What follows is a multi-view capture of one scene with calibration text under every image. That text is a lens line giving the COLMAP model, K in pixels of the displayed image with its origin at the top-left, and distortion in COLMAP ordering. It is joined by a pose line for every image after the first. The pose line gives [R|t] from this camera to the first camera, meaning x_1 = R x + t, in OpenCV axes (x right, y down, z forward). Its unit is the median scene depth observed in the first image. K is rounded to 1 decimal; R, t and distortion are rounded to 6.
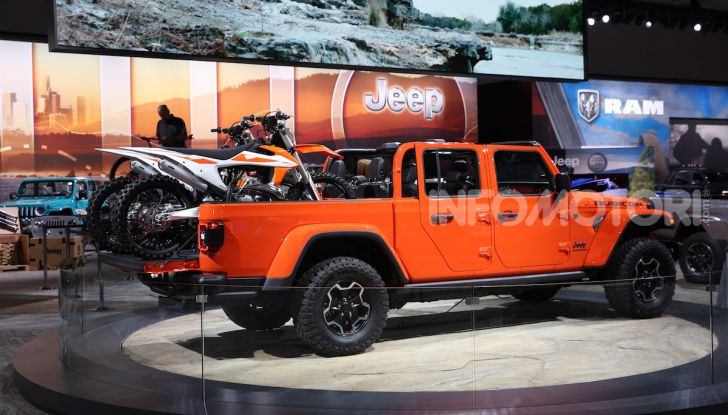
lens RADIAL K [[921.0, 0, 362.1], [0, 921.0, 205.5], [0, 0, 1]] dist [0.063602, 0.000000]
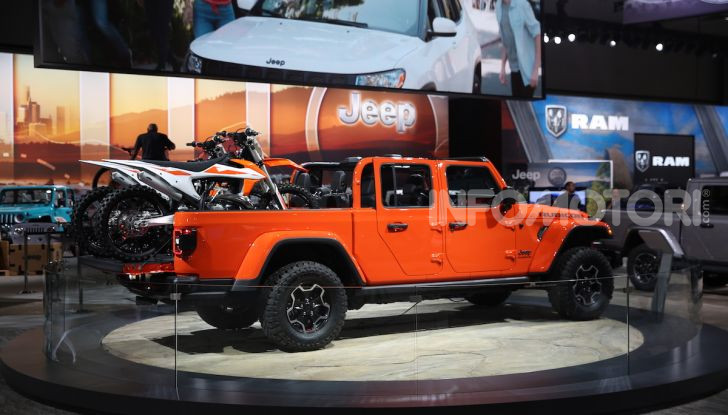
lens RADIAL K [[916.1, 0, 362.9], [0, 916.1, 206.2], [0, 0, 1]] dist [0.065073, 0.000000]
pose [[0.999633, 0.008755, 0.025641, 0.009958], [-0.008481, 0.999906, -0.010780, 0.000771], [-0.025733, 0.010558, 0.999613, -0.050374]]
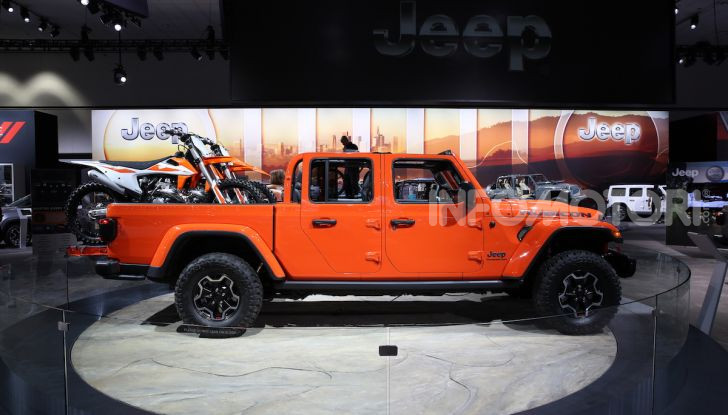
lens RADIAL K [[491.2, 0, 360.7], [0, 491.2, 206.3], [0, 0, 1]] dist [-0.074231, 0.038414]
pose [[0.861166, 0.032044, -0.507313, 0.235122], [-0.022457, 0.999435, 0.025008, -0.011649], [0.507828, -0.010144, 0.861399, 0.300255]]
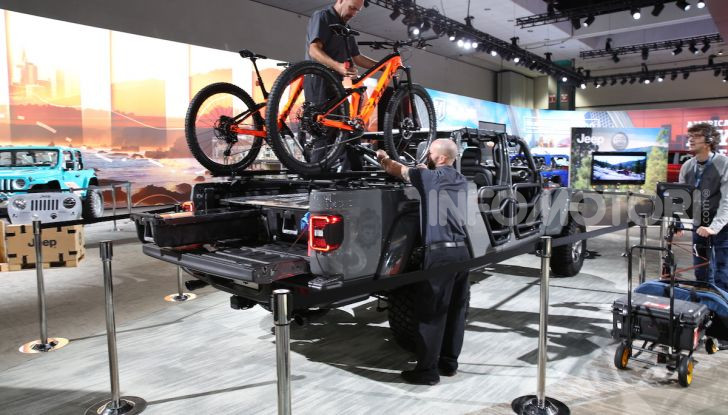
lens RADIAL K [[491.2, 0, 371.0], [0, 491.2, 206.7], [0, 0, 1]] dist [-0.074231, 0.038414]
pose [[0.953823, -0.012328, 0.300117, -0.262515], [-0.007531, 0.997862, 0.064925, -0.006168], [-0.300276, -0.064188, 0.951690, 0.744442]]
